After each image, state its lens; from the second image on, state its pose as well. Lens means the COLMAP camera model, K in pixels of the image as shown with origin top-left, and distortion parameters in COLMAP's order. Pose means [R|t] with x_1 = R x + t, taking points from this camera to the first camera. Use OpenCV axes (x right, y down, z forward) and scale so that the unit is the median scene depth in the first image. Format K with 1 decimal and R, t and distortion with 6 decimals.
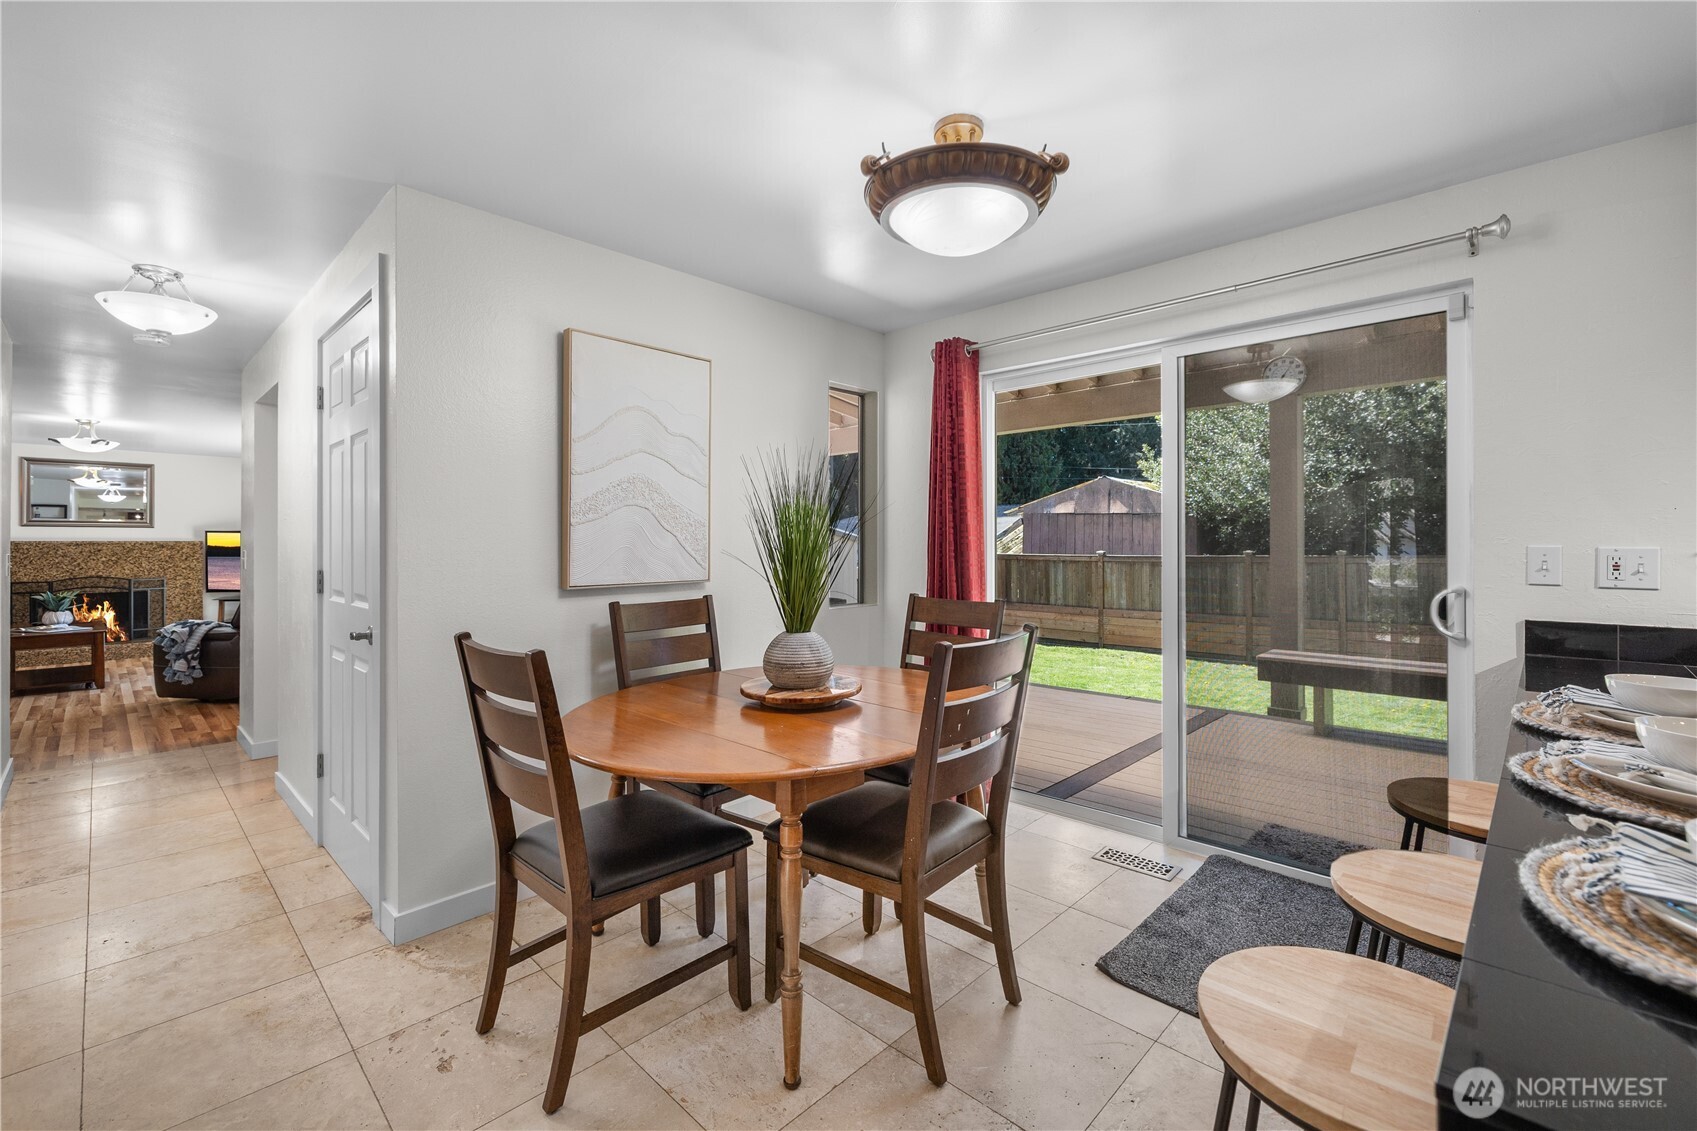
lens RADIAL K [[722.7, 0, 847.3], [0, 722.7, 547.4], [0, 0, 1]] dist [-0.001434, -0.001783]
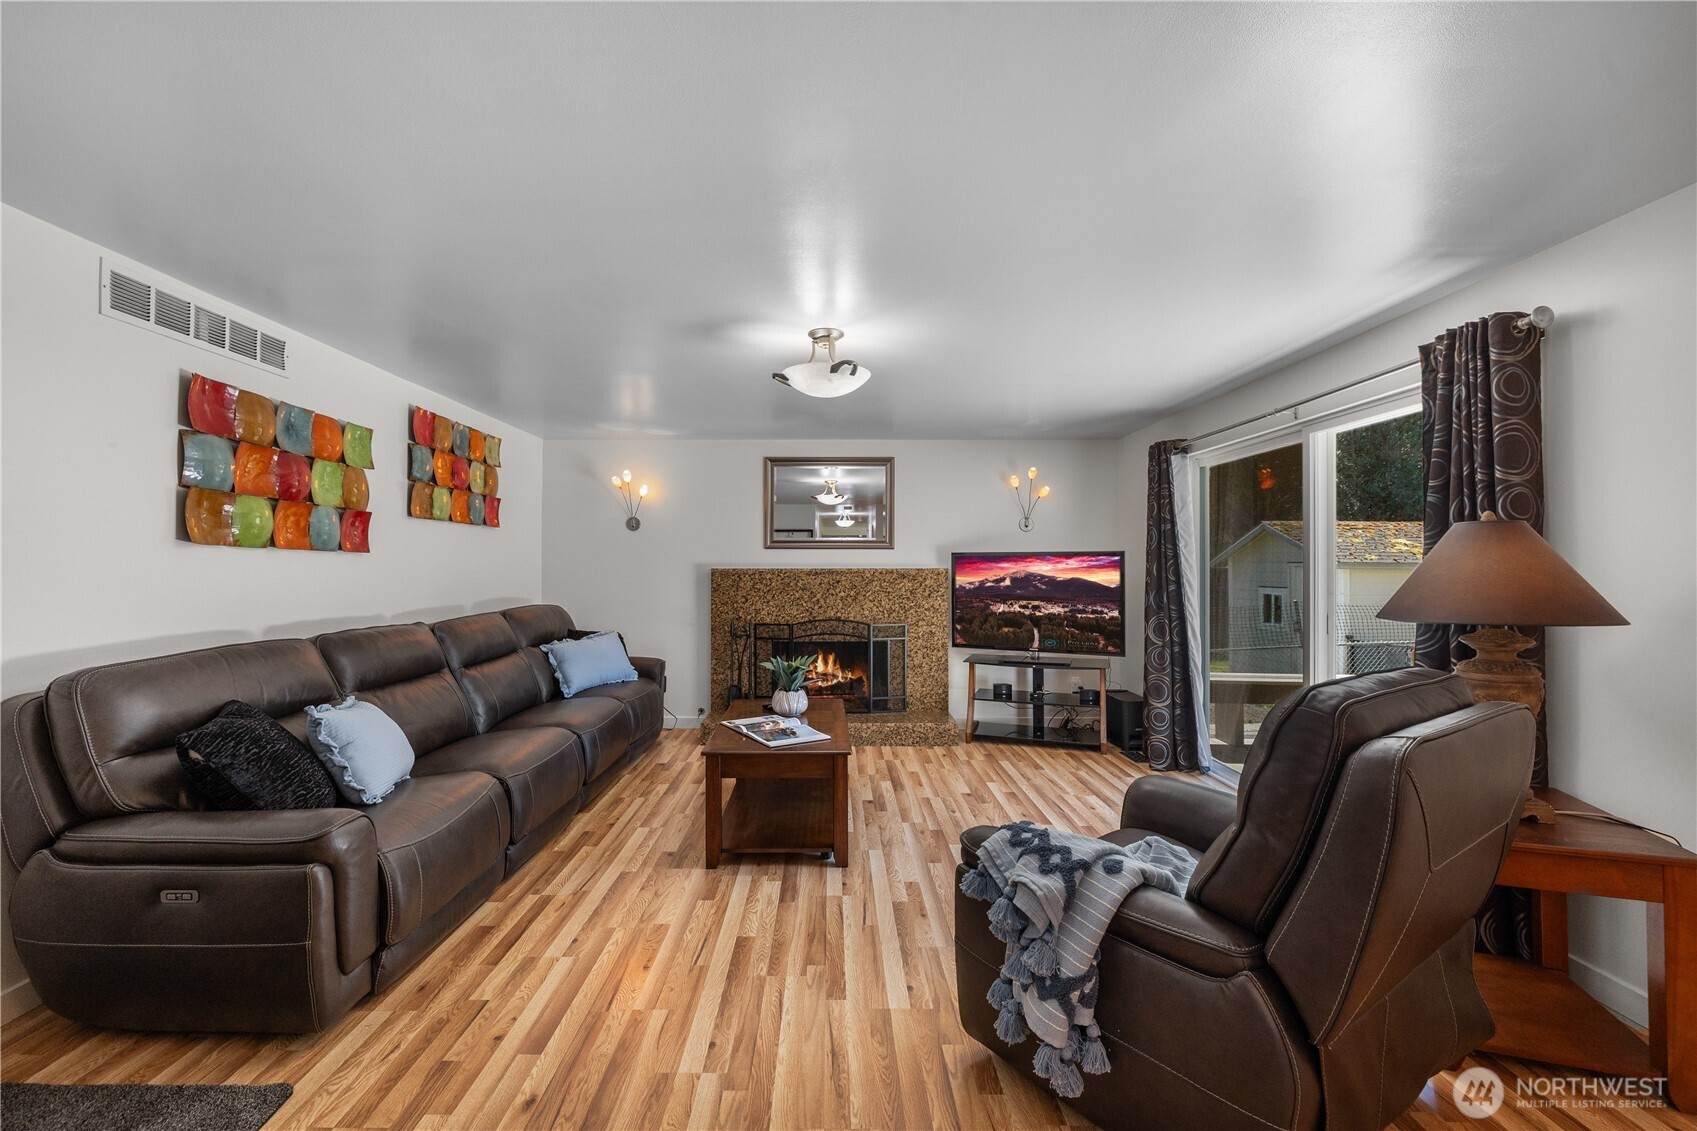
lens RADIAL K [[722.7, 0, 844.1], [0, 722.7, 557.2], [0, 0, 1]] dist [-0.001434, -0.001783]
pose [[0.703515, -0.008416, -0.710631, -0.515627], [-0.003133, 0.999883, -0.014943, -0.009174], [0.710674, 0.012739, 0.703406, 0.490887]]
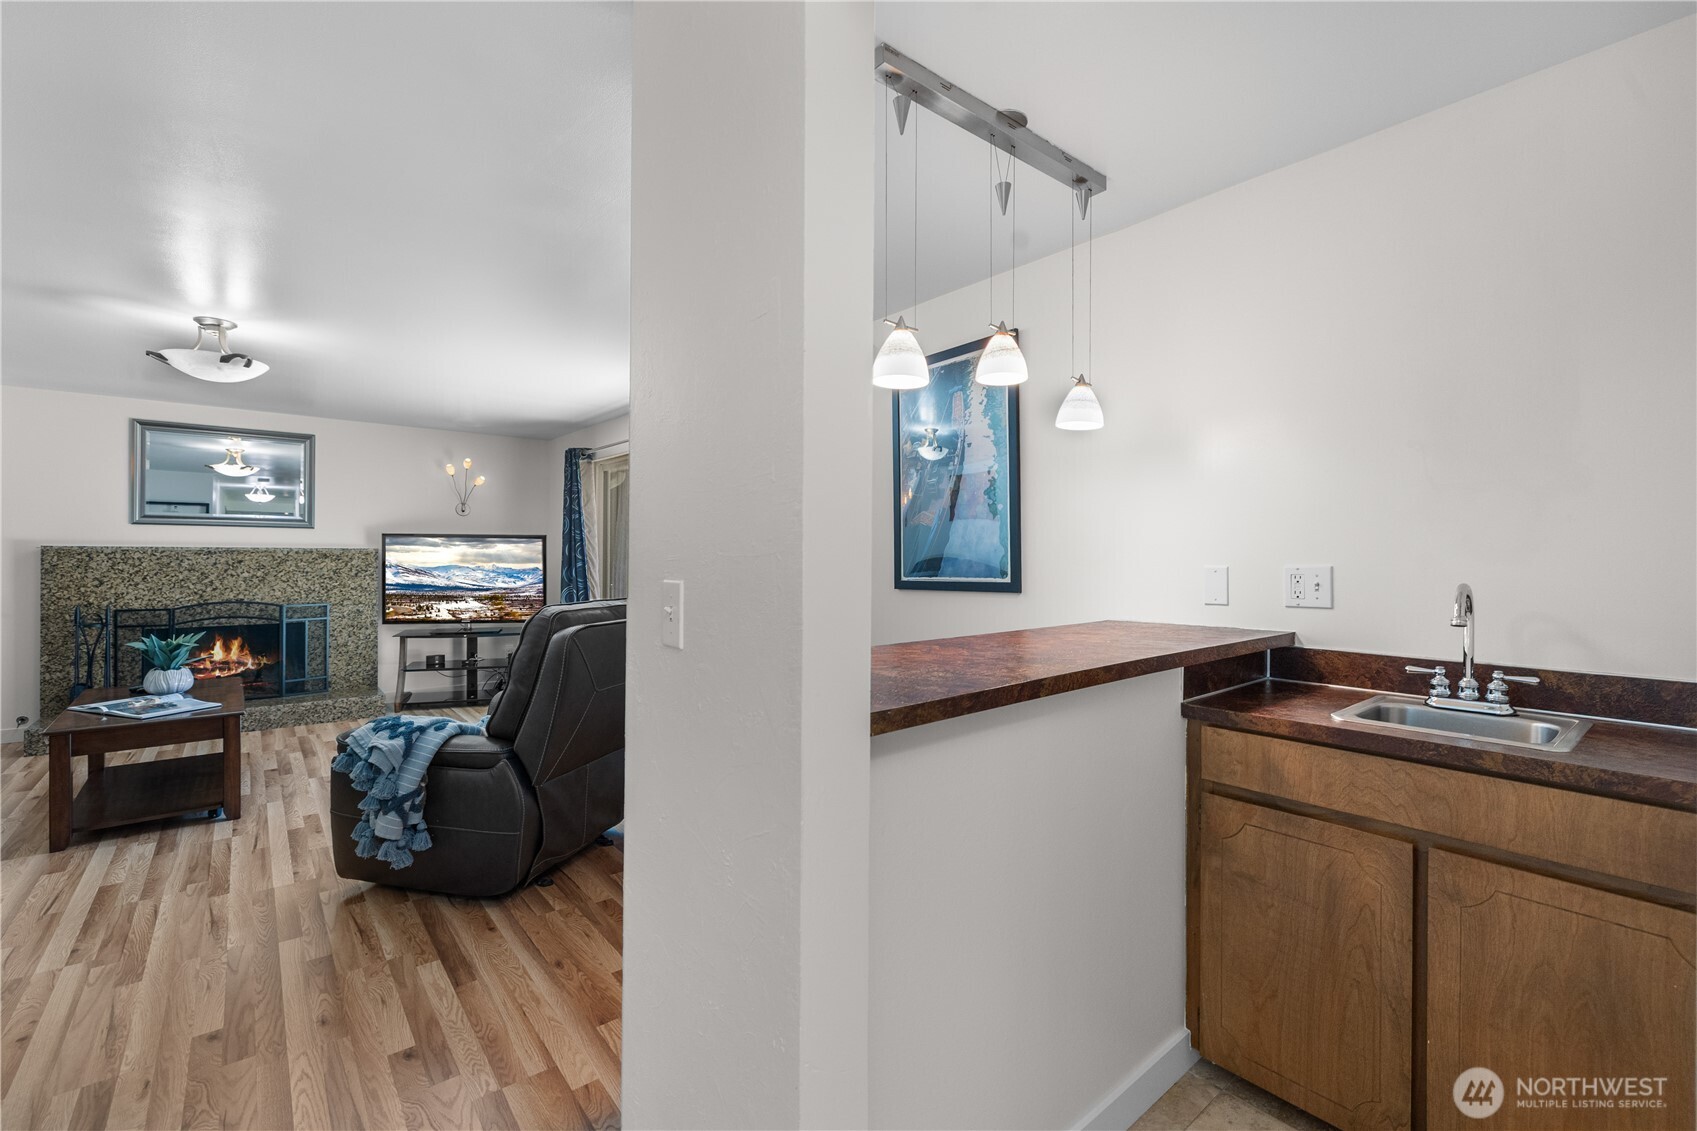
lens RADIAL K [[722.7, 0, 851.8], [0, 722.7, 556.2], [0, 0, 1]] dist [-0.001434, -0.001783]
pose [[0.993951, 0.007001, -0.109601, -0.391863], [-0.007343, 0.999969, -0.002714, -0.003046], [0.109579, 0.003502, 0.993972, 0.387977]]
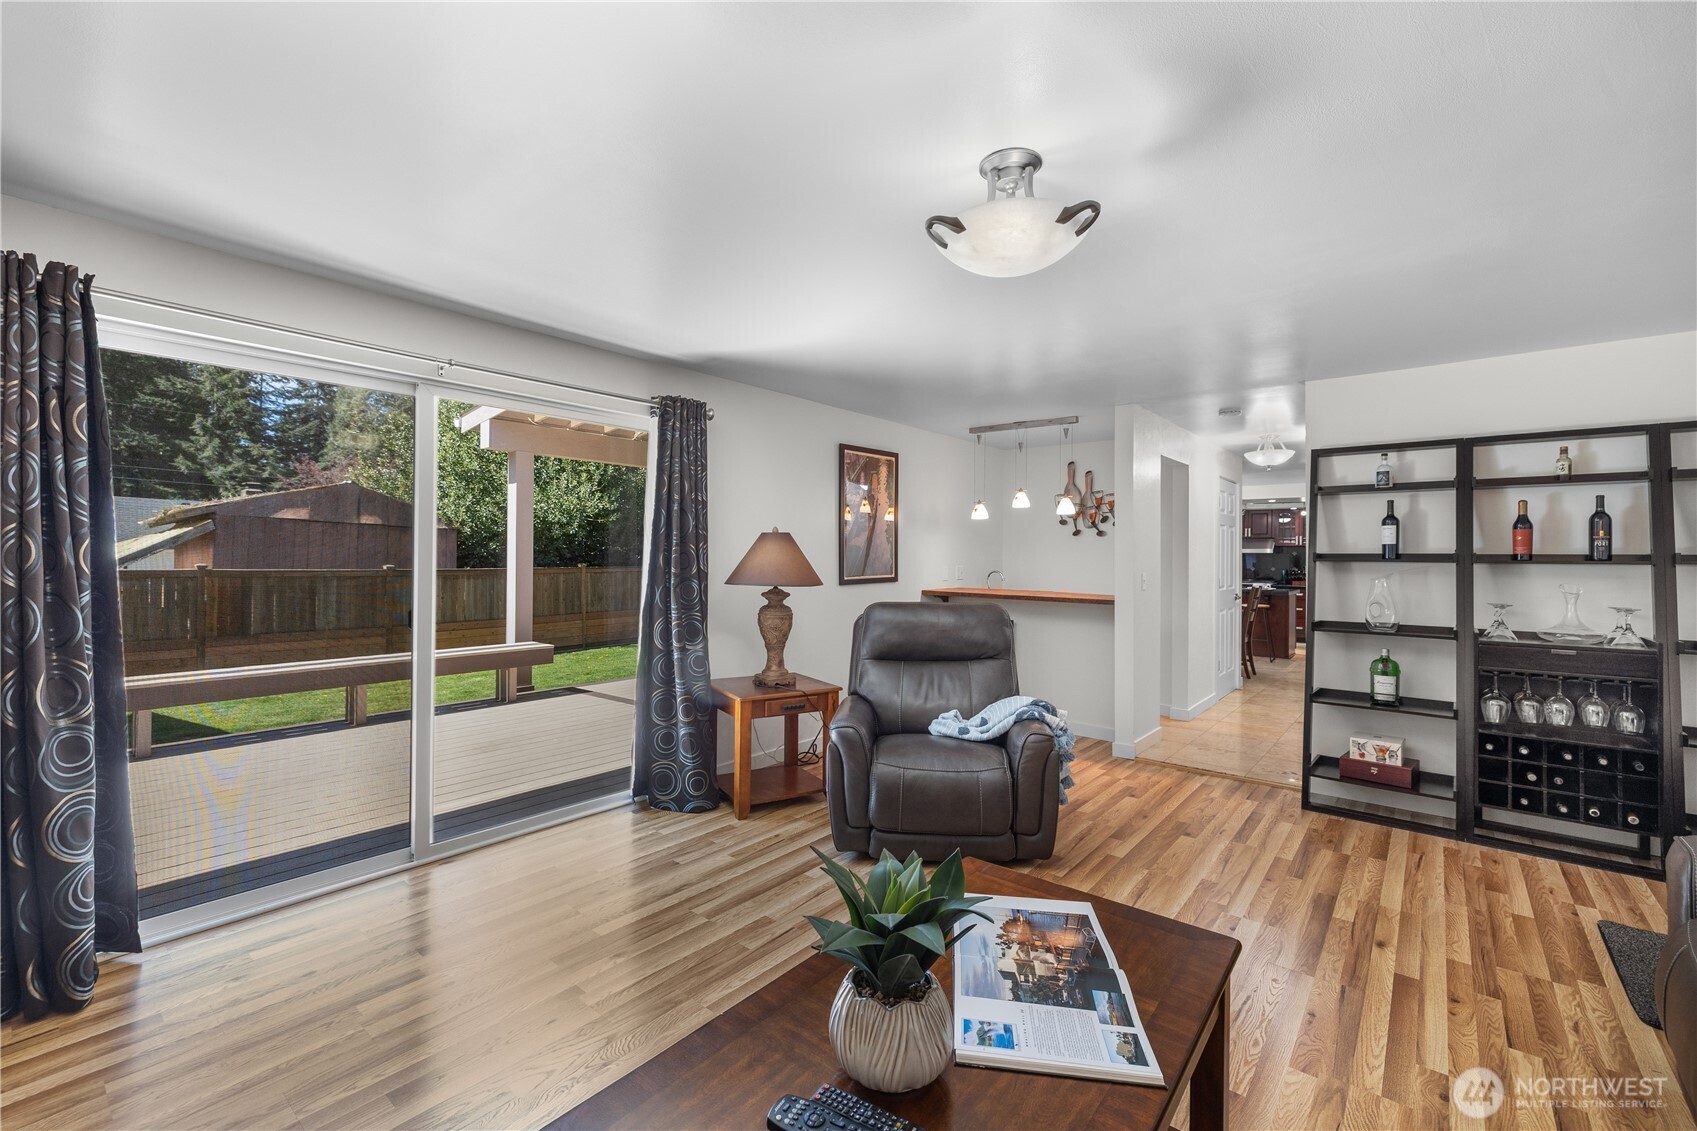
lens RADIAL K [[722.7, 0, 836.8], [0, 722.7, 556.4], [0, 0, 1]] dist [-0.001434, -0.001783]
pose [[-0.068993, 0.004386, 0.997608, -1.020319], [-0.005569, 0.999973, -0.004782, -0.007886], [-0.997602, -0.005886, -0.068967, 0.825015]]
